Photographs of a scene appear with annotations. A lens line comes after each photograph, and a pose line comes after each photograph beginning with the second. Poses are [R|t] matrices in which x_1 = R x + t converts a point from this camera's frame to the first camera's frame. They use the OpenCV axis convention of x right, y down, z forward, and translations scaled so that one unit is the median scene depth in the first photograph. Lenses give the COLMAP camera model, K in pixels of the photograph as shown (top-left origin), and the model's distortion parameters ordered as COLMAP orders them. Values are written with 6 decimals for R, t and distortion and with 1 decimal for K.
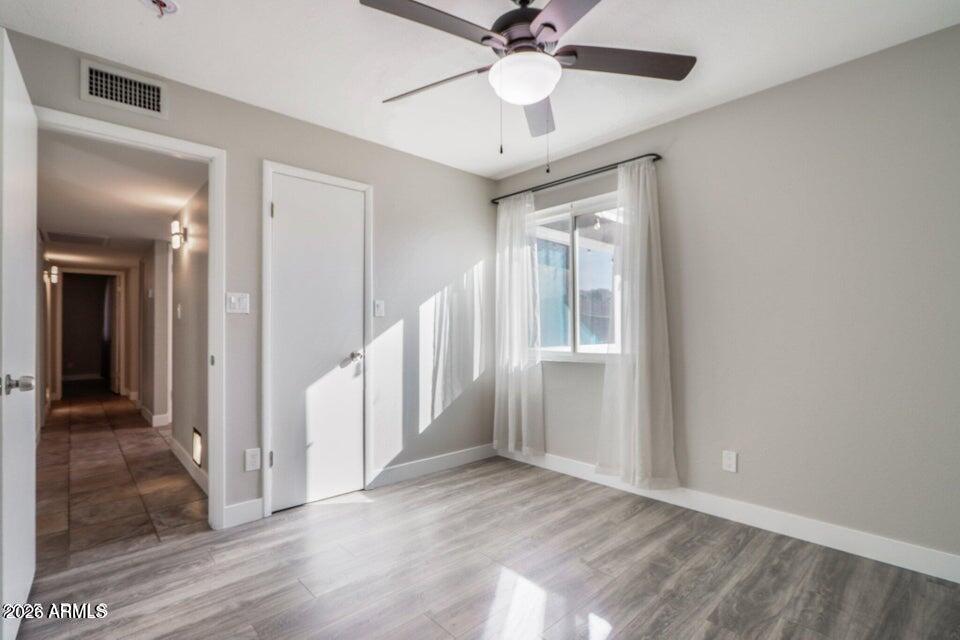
lens RADIAL K [[455.6, 0, 476.6], [0, 455.6, 327.0], [0, 0, 1]] dist [-0.002731, -0.000236]
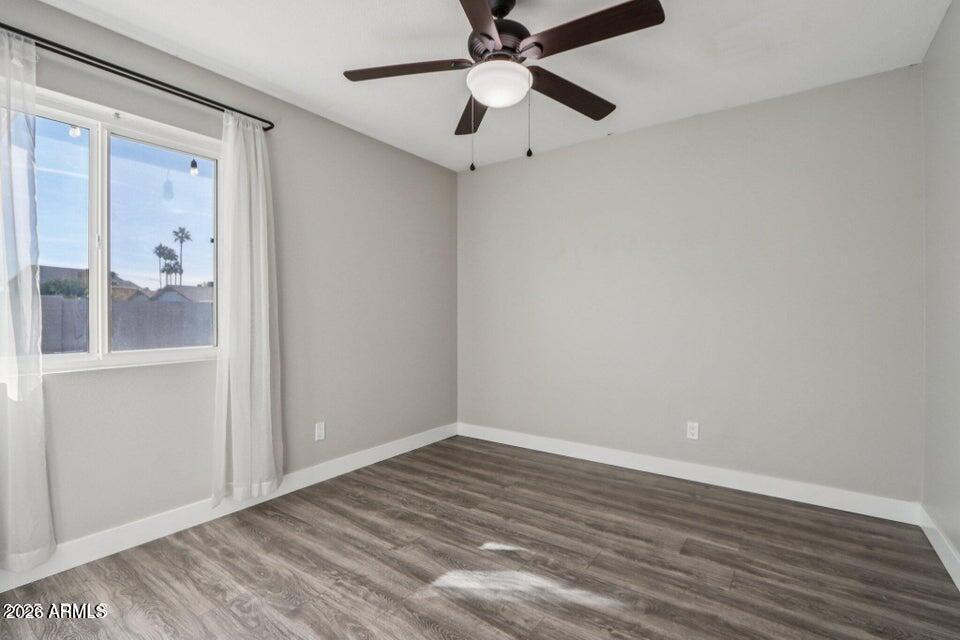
lens RADIAL K [[435.6, 0, 478.9], [0, 435.6, 316.6], [0, 0, 1]] dist [-0.003562, -0.000347]
pose [[-0.190907, -0.000546, 0.981608, -0.657930], [-0.008669, 0.999962, -0.001129, 0.003199], [-0.981570, -0.008725, -0.190904, 0.894490]]
